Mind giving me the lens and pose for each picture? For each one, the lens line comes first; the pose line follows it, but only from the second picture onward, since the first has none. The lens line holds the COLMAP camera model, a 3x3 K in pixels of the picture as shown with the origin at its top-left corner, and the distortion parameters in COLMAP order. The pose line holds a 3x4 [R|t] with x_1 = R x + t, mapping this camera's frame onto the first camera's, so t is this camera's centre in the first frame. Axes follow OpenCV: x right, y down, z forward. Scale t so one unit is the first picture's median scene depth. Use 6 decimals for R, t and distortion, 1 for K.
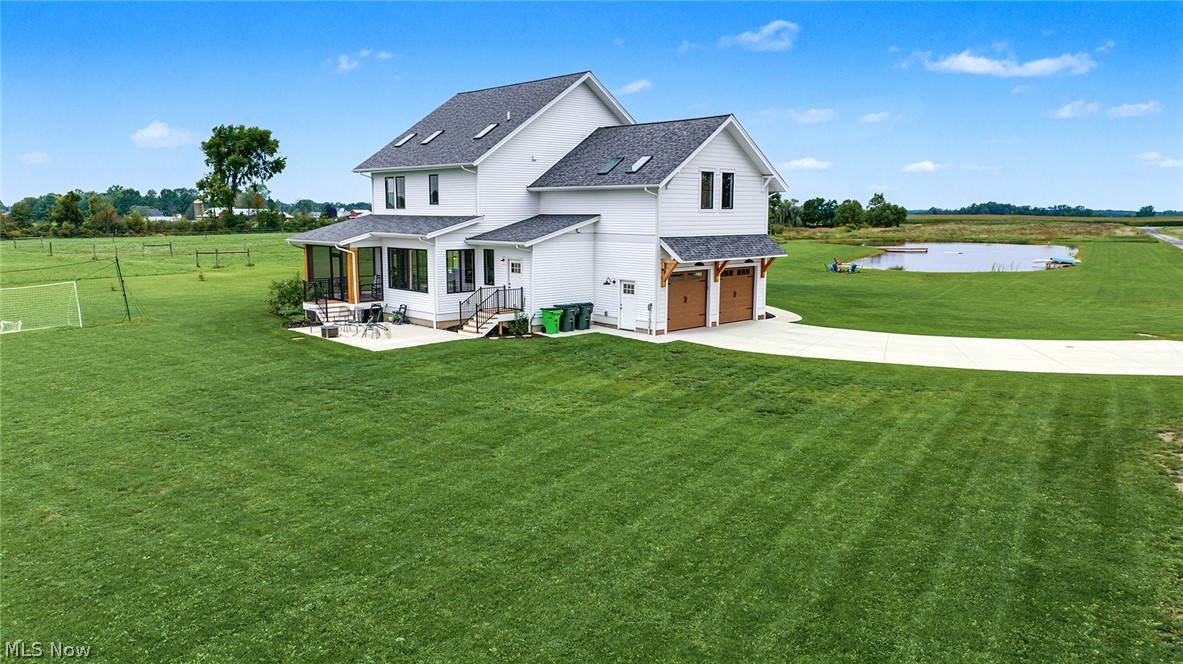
lens RADIAL K [[838.2, 0, 588.0], [0, 838.2, 332.1], [0, 0, 1]] dist [-0.034334, 0.002814]
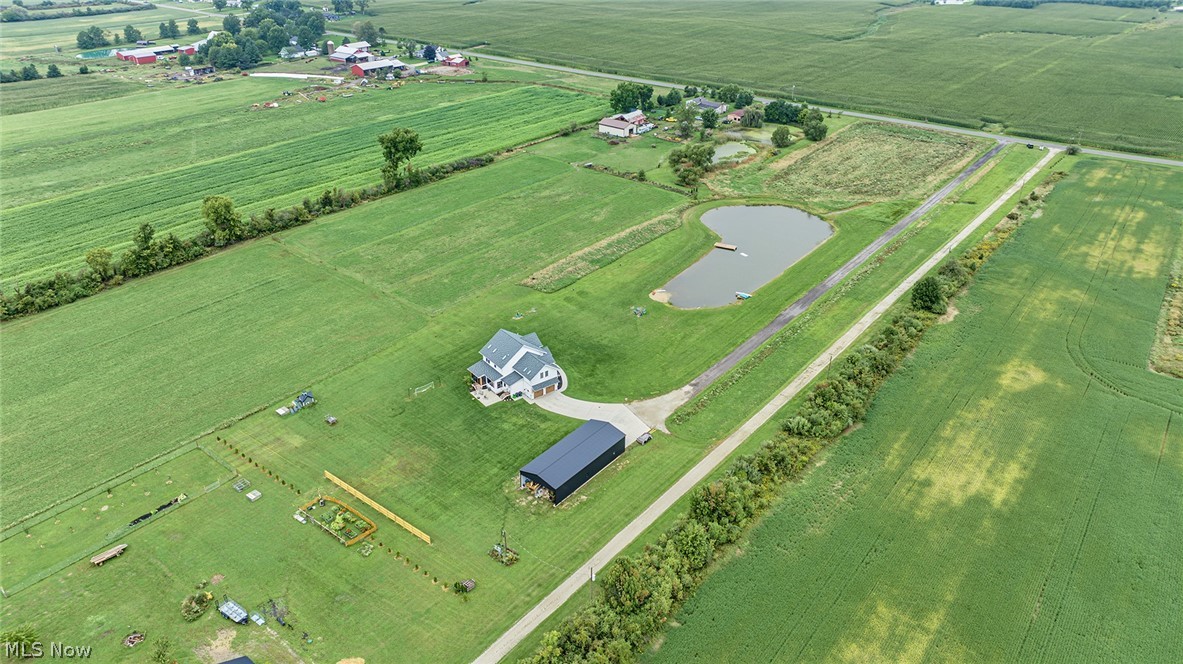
lens RADIAL K [[838.2, 0, 591.8], [0, 838.2, 332.2], [0, 0, 1]] dist [-0.034334, 0.002814]
pose [[0.994151, 0.053168, -0.094002, 0.968325], [-0.018405, 0.941095, 0.337642, -2.302050], [0.106417, -0.333937, 0.936569, -4.071554]]
